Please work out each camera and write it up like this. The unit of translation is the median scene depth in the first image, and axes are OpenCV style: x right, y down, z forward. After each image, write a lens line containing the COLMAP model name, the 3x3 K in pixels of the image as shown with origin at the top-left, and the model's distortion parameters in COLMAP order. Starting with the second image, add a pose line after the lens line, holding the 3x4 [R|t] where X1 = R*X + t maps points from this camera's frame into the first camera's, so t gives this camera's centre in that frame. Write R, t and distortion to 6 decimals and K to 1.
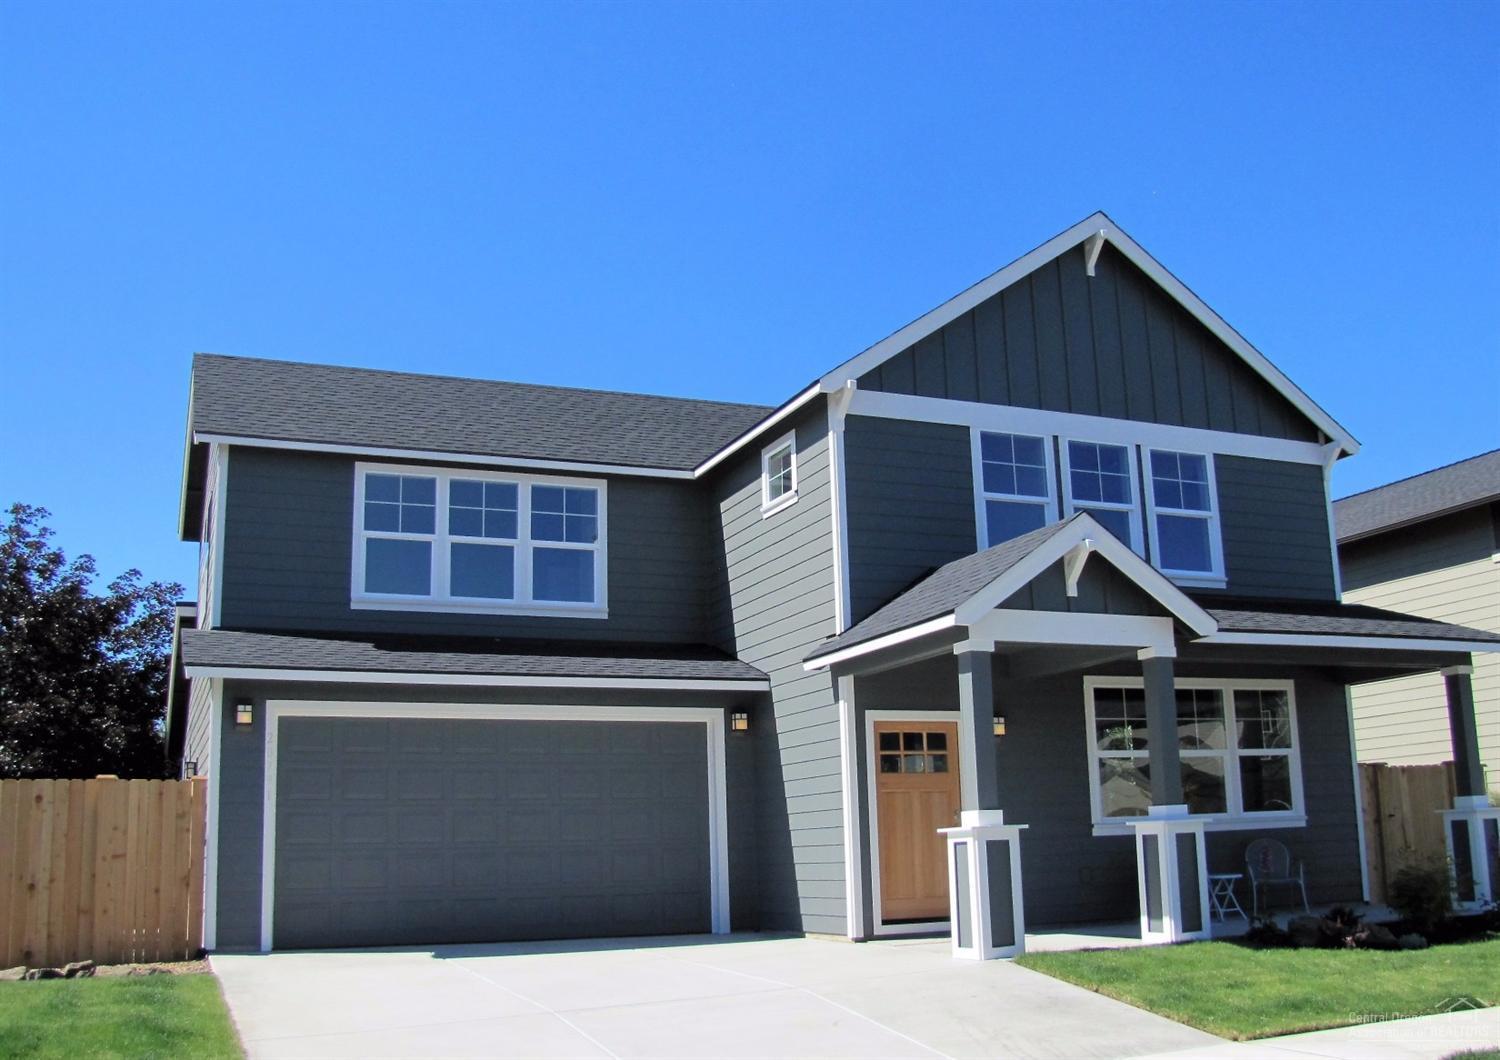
lens RADIAL K [[1434.0, 0, 748.0], [0, 1434.0, 561.4], [0, 0, 1]] dist [-0.128145, 0.119138]
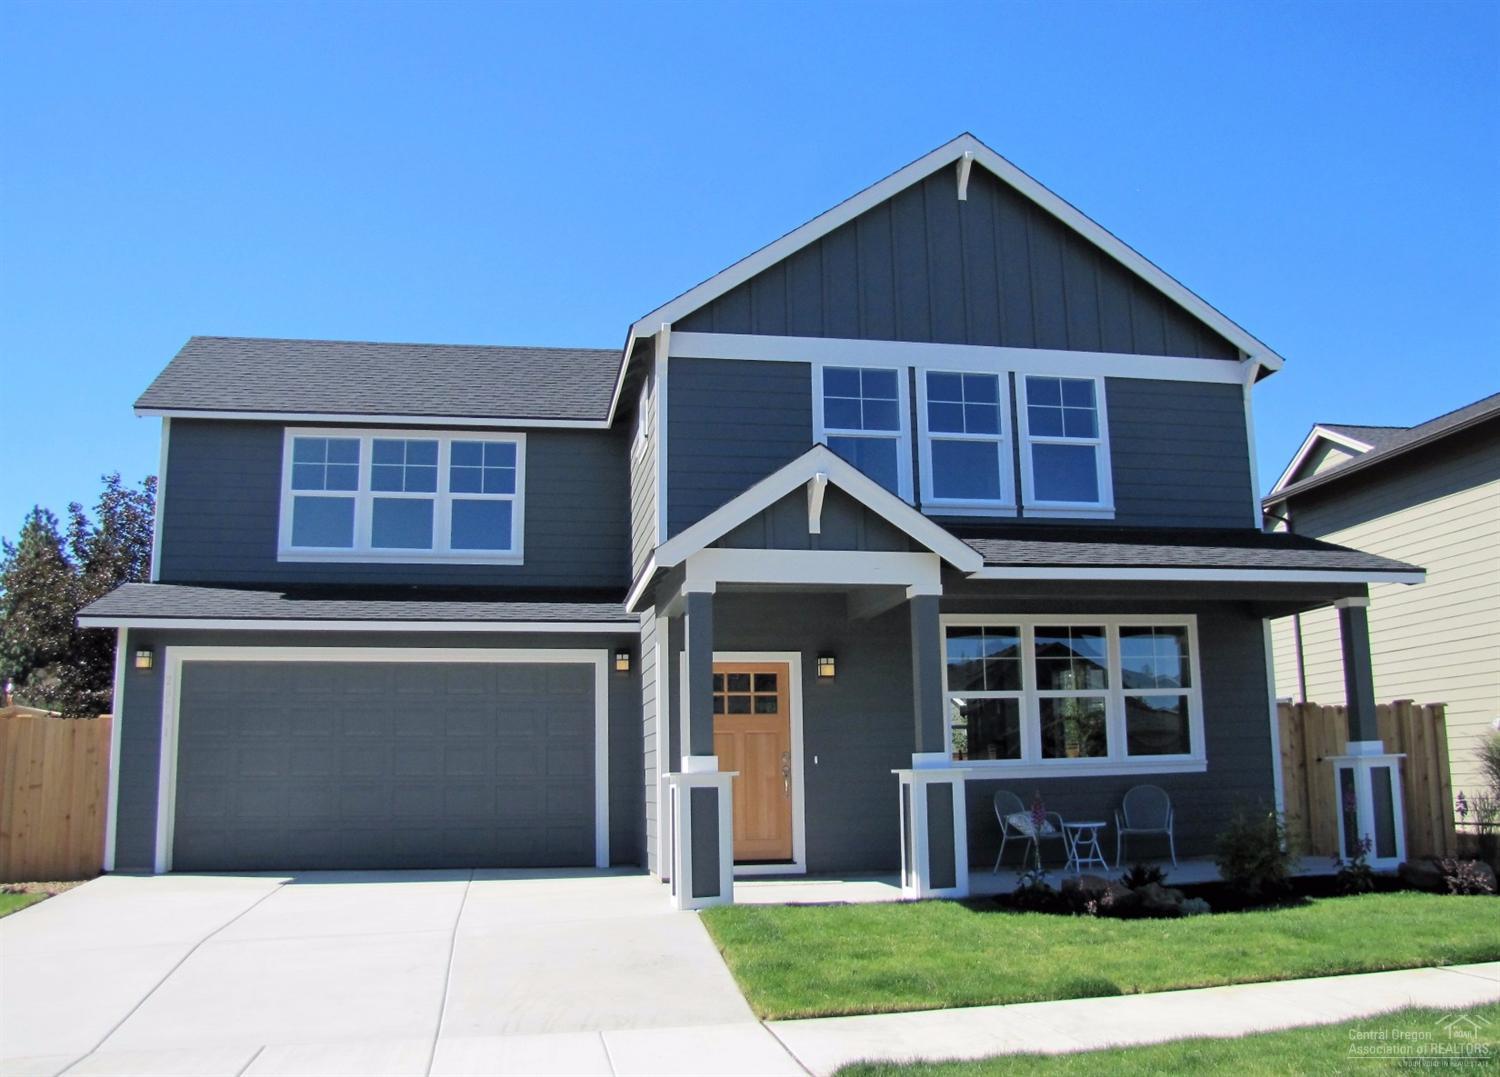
lens RADIAL K [[1312.7, 0, 750.0], [0, 1312.7, 538.5], [0, 0, 1]] dist [-0.130629, 0.132255]
pose [[0.977249, -0.026909, -0.210379, 0.288274], [0.031834, 0.999292, 0.020059, 0.007070], [0.209690, -0.026300, 0.977414, 0.102777]]
